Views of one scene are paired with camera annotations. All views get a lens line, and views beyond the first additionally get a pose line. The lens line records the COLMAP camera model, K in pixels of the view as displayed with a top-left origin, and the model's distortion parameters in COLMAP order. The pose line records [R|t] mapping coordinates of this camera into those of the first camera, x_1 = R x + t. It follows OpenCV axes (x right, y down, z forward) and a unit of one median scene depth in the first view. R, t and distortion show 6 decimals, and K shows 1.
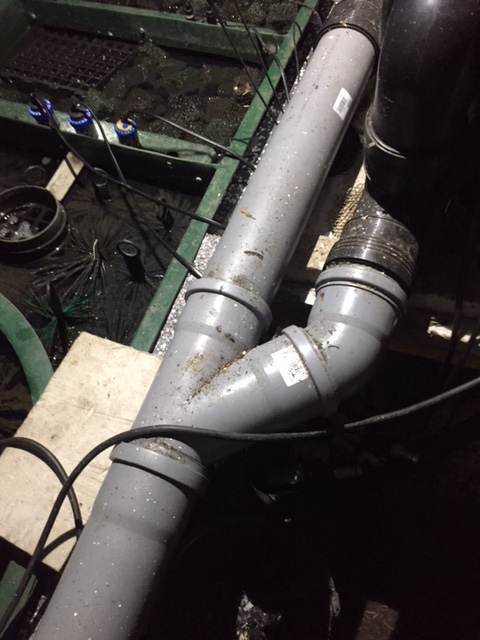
lens RADIAL K [[555.8, 0, 240.0], [0, 555.8, 320.0], [0, 0, 1]] dist [0.089707, -0.134556]
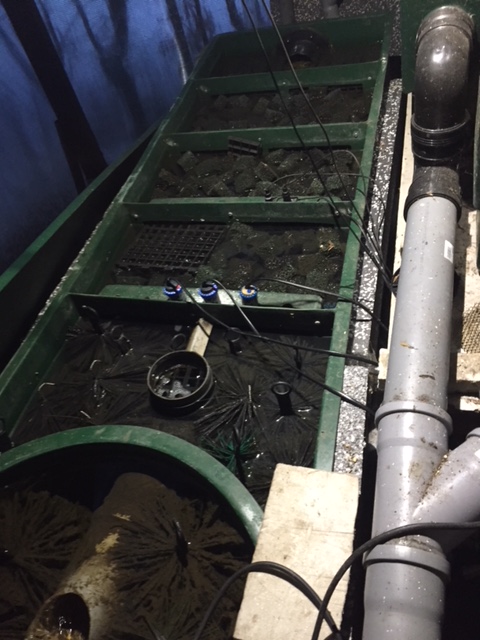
lens RADIAL K [[555.8, 0, 240.0], [0, 555.8, 320.0], [0, 0, 1]] dist [0.089707, -0.134556]
pose [[0.986934, -0.161044, 0.005195, -0.234978], [0.158229, 0.962584, -0.219991, -0.017809], [0.030427, 0.217939, 0.975488, -0.175358]]
